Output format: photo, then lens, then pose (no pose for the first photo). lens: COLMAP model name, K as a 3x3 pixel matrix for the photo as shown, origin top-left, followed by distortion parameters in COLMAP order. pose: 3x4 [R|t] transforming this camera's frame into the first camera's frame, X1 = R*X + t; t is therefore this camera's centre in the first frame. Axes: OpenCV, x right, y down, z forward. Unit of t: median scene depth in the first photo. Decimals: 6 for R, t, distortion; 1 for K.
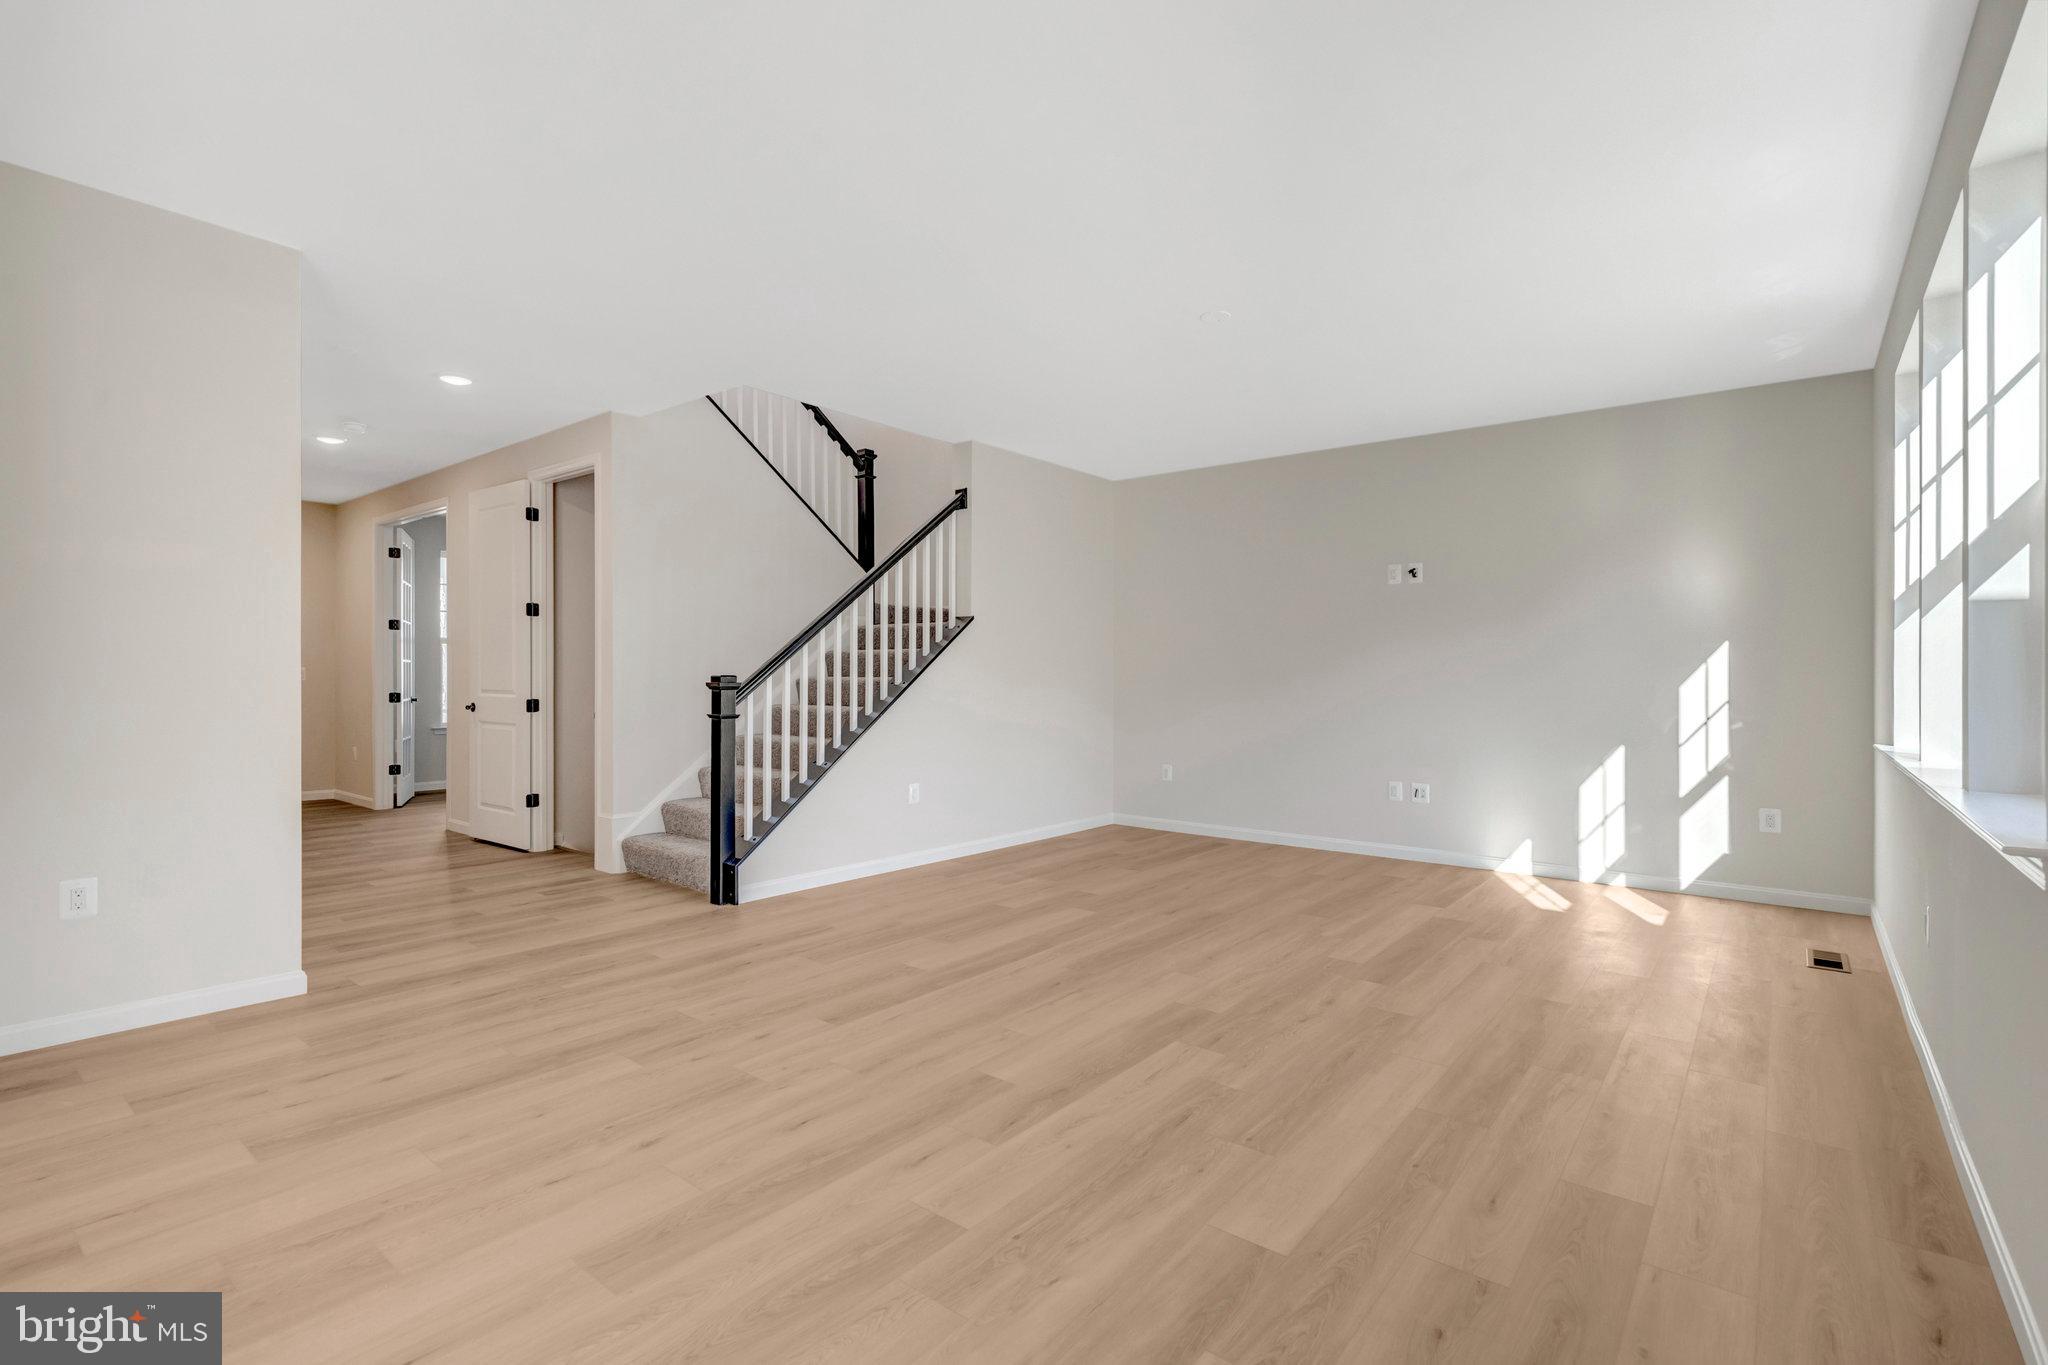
lens RADIAL K [[948.7, 0, 1024.0], [0, 948.7, 682.5], [0, 0, 1]] dist [0.000541, 0.000472]
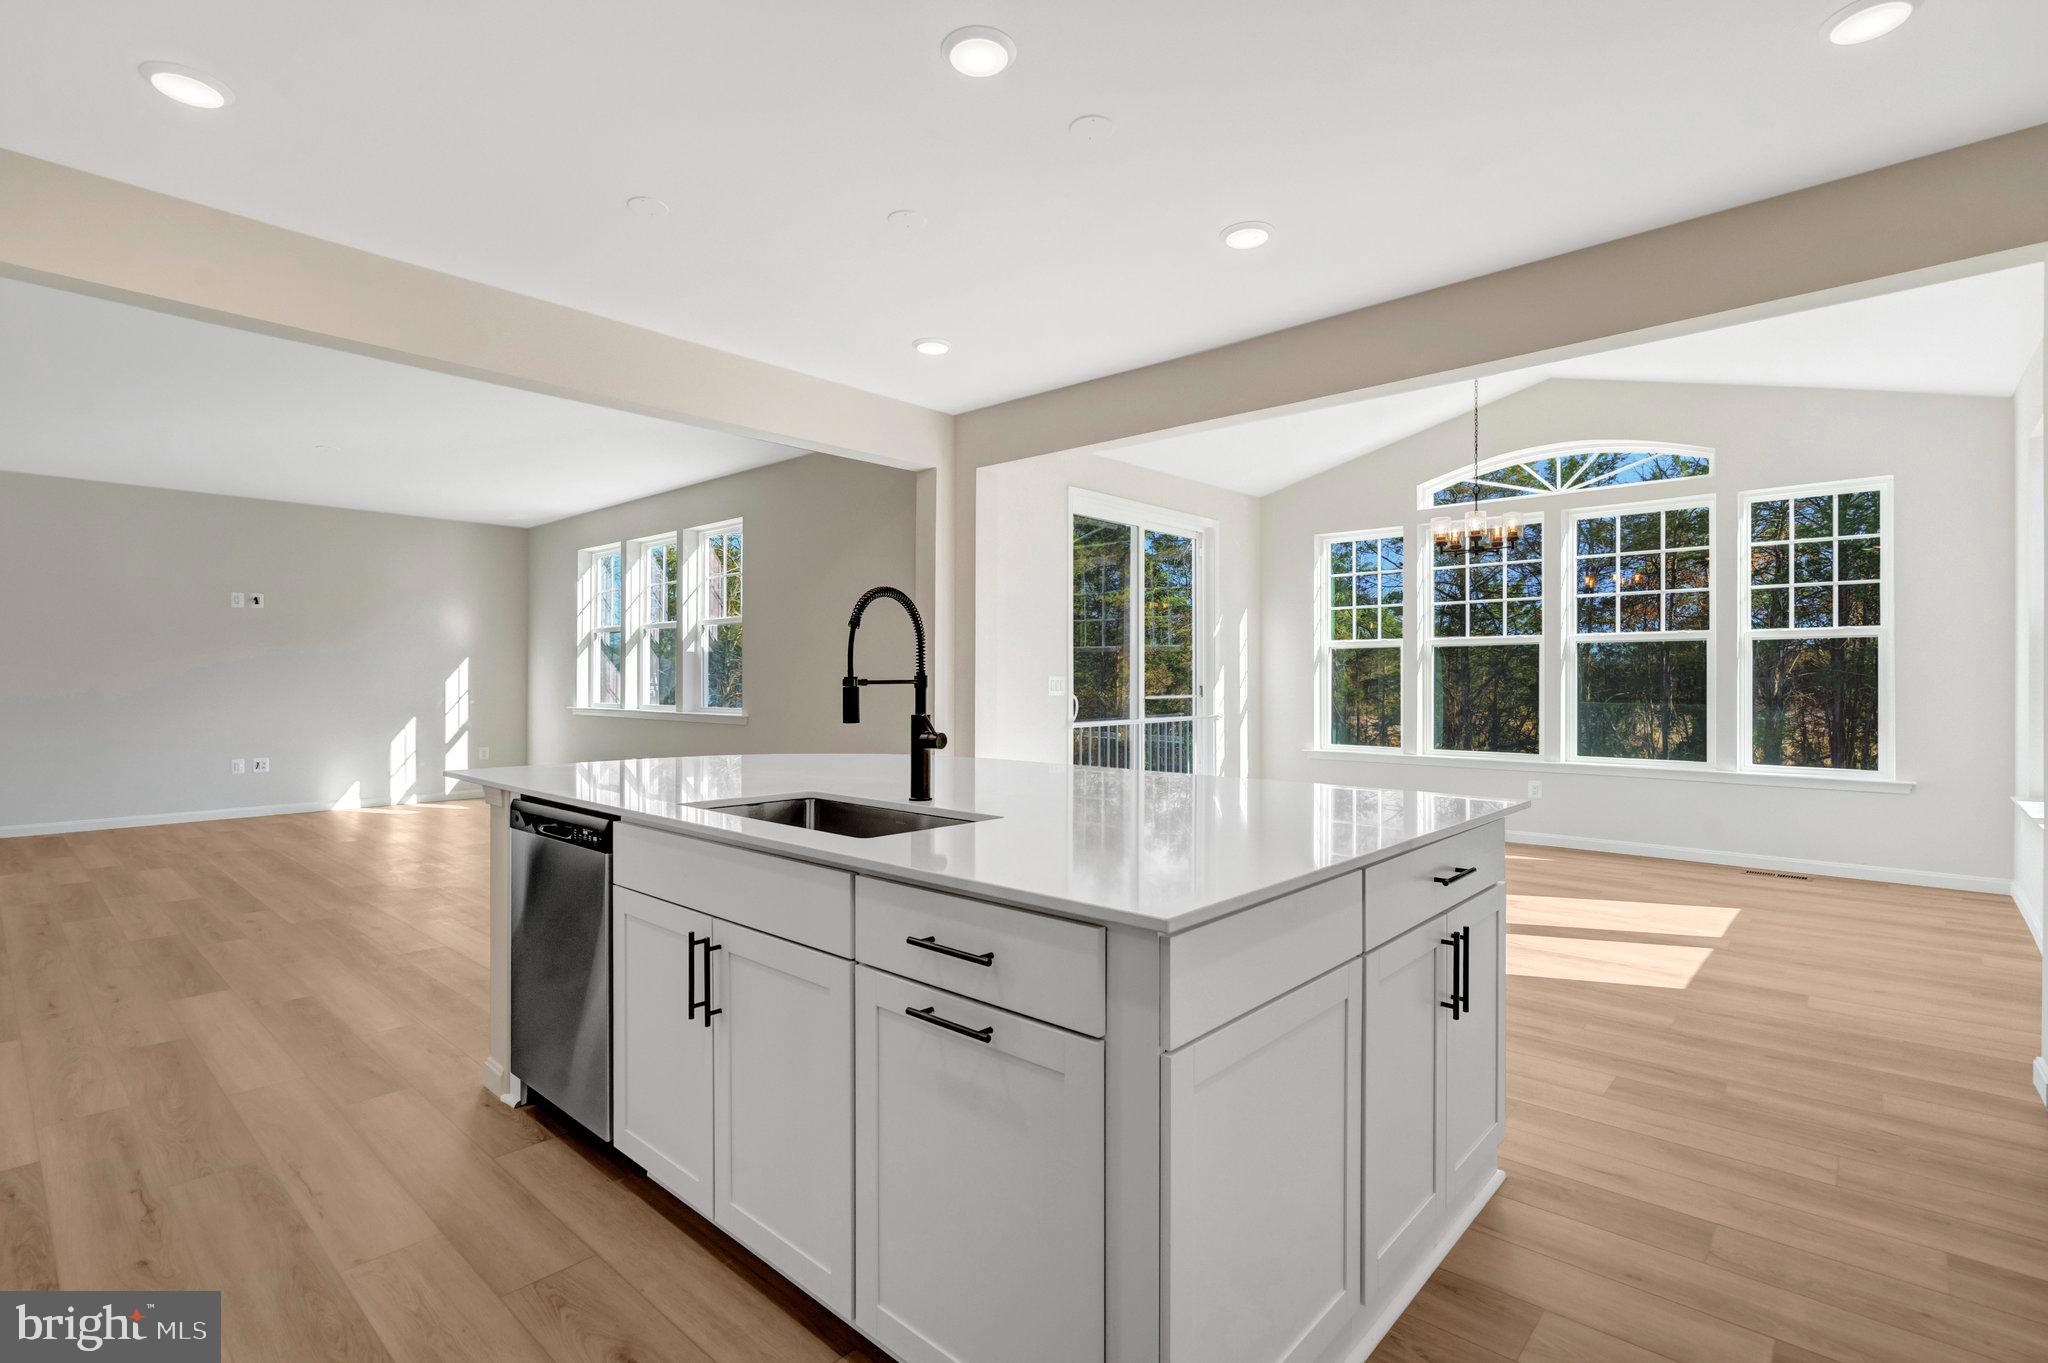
lens RADIAL K [[962.9, 0, 1024.0], [0, 962.9, 681.5], [0, 0, 1]] dist [-0.001906, -0.000429]
pose [[0.061732, -0.010279, 0.998040, -0.889783], [0.010489, 0.999898, 0.009650, -0.003655], [-0.998038, 0.009872, 0.061834, -0.159542]]
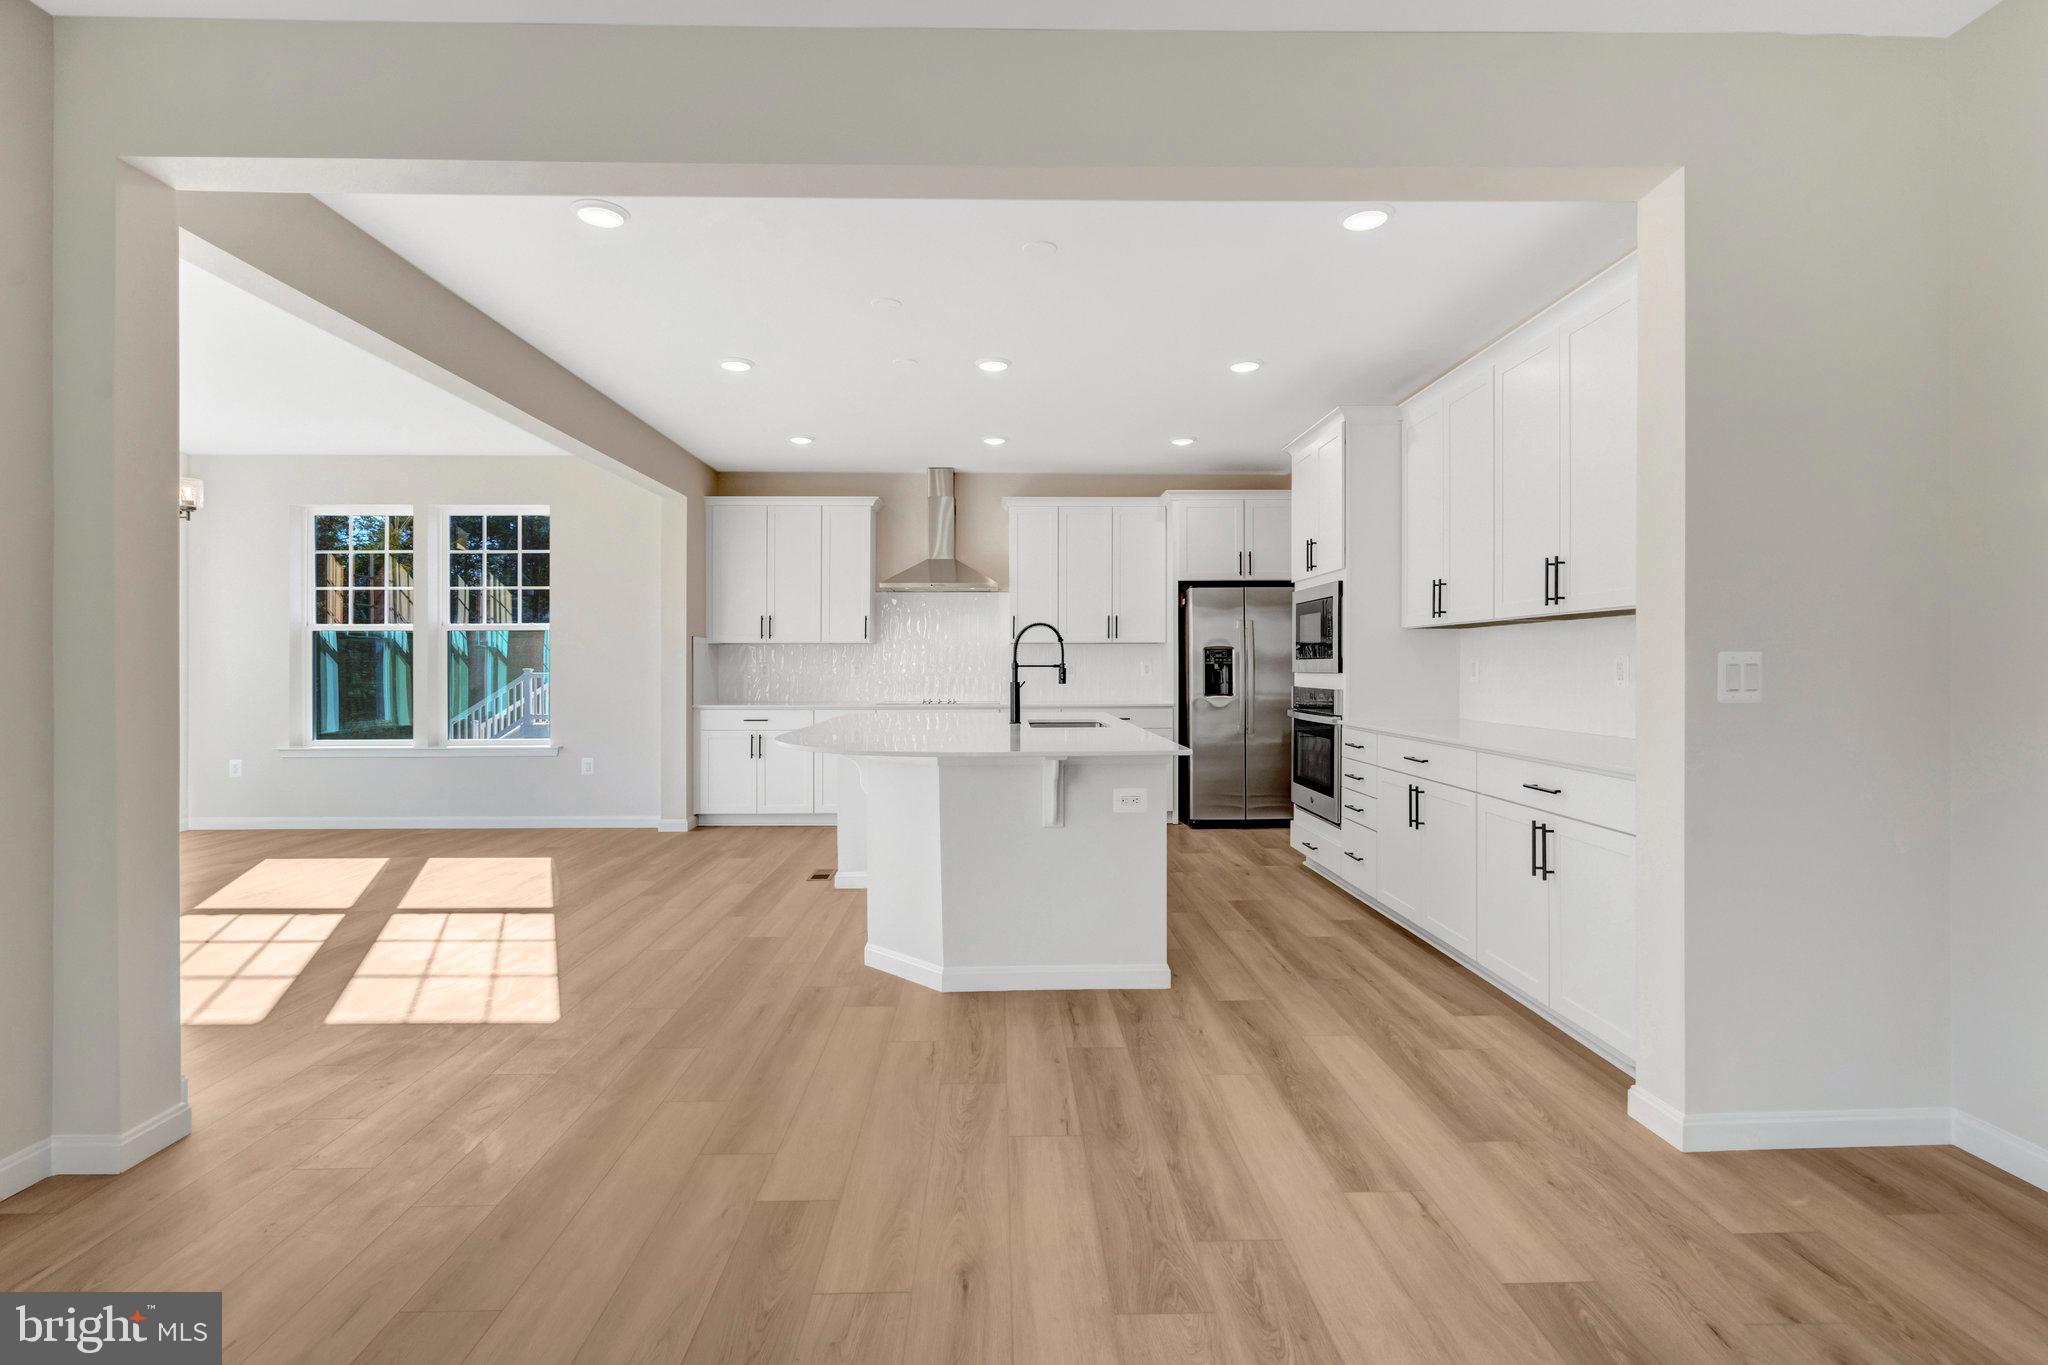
lens RADIAL K [[940.9, 0, 1024.7], [0, 940.9, 664.7], [0, 0, 1]] dist [-0.000210, 0.000267]
pose [[-0.762170, -0.003594, -0.647367, 0.004386], [-0.006517, 0.999977, 0.002121, -0.003315], [0.647344, 0.005836, -0.762176, 0.516691]]
